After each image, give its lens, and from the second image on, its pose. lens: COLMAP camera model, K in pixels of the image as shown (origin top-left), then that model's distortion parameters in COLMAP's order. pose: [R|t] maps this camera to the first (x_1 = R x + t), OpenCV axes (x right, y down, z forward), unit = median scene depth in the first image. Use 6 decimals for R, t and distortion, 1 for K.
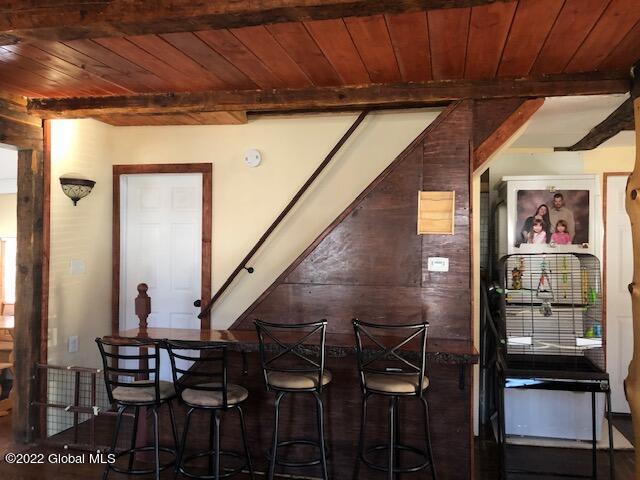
lens RADIAL K [[536.1, 0, 320.0], [0, 536.1, 240.0], [0, 0, 1]] dist [0.031657, 0.000132]
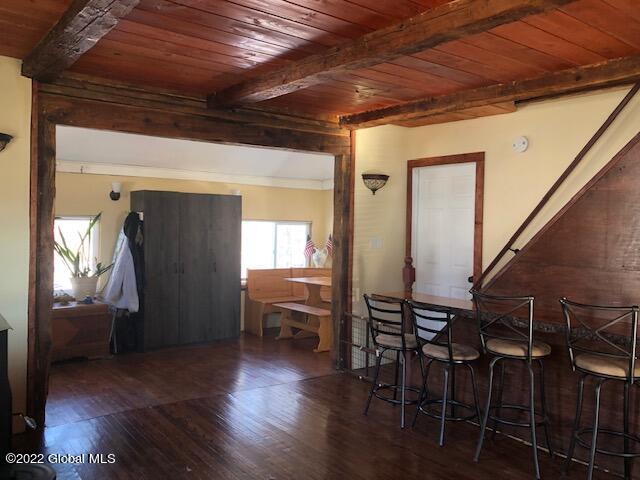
lens RADIAL K [[530.5, 0, 320.0], [0, 530.5, 240.0], [0, 0, 1]] dist [0.086896, -0.081609]
pose [[0.783672, 0.025390, -0.620656, 0.252508], [-0.008540, 0.999510, 0.030104, 0.006885], [0.621117, -0.018291, 0.783505, -0.078770]]
